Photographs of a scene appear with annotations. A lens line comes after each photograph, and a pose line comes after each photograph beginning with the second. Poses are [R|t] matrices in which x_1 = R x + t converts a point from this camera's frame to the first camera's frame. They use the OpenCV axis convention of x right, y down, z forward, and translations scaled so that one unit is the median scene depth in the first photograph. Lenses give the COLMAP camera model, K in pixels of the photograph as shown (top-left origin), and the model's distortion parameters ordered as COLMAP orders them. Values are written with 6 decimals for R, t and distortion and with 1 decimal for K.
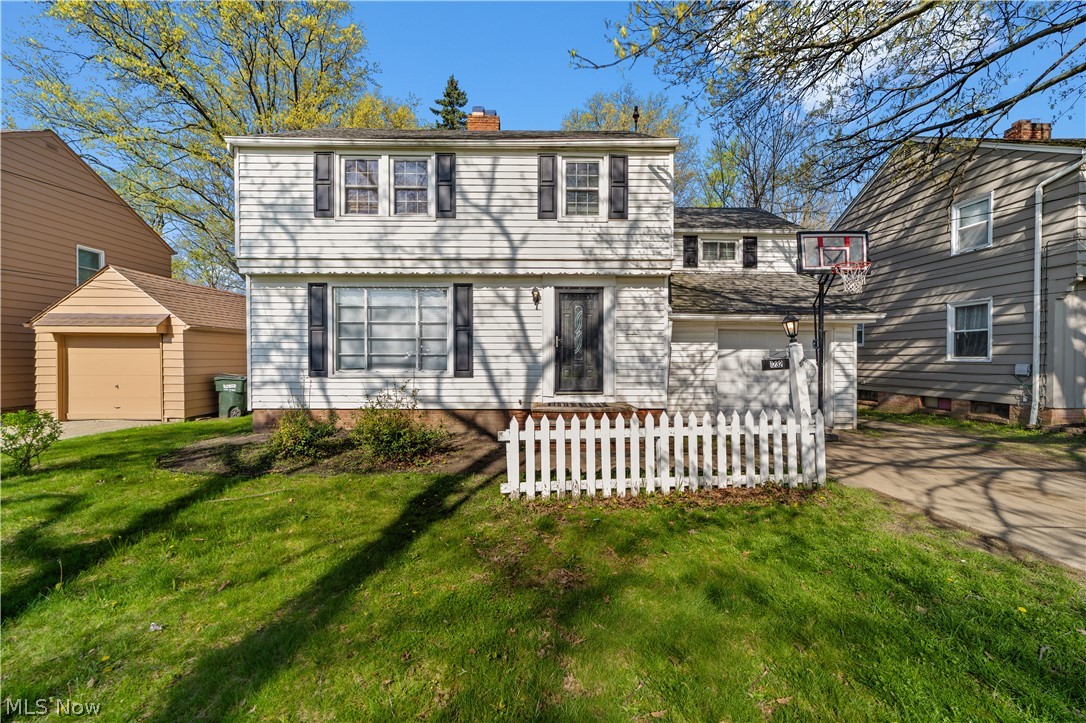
lens RADIAL K [[418.9, 0, 538.2], [0, 418.9, 367.0], [0, 0, 1]] dist [-0.015920, 0.009428]
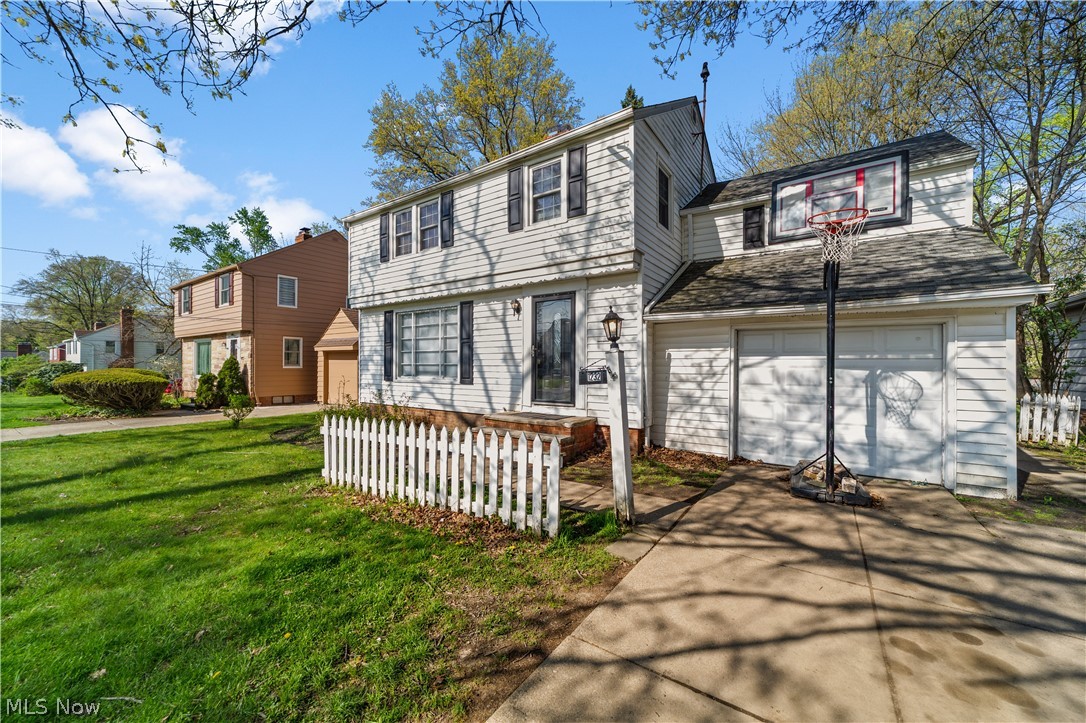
lens RADIAL K [[418.9, 0, 538.2], [0, 418.9, 367.0], [0, 0, 1]] dist [-0.015920, 0.009428]
pose [[0.801235, 0.002905, -0.598343, 0.656006], [-0.015275, 0.999762, -0.015600, -0.007883], [0.598155, 0.021639, 0.801088, 0.216820]]
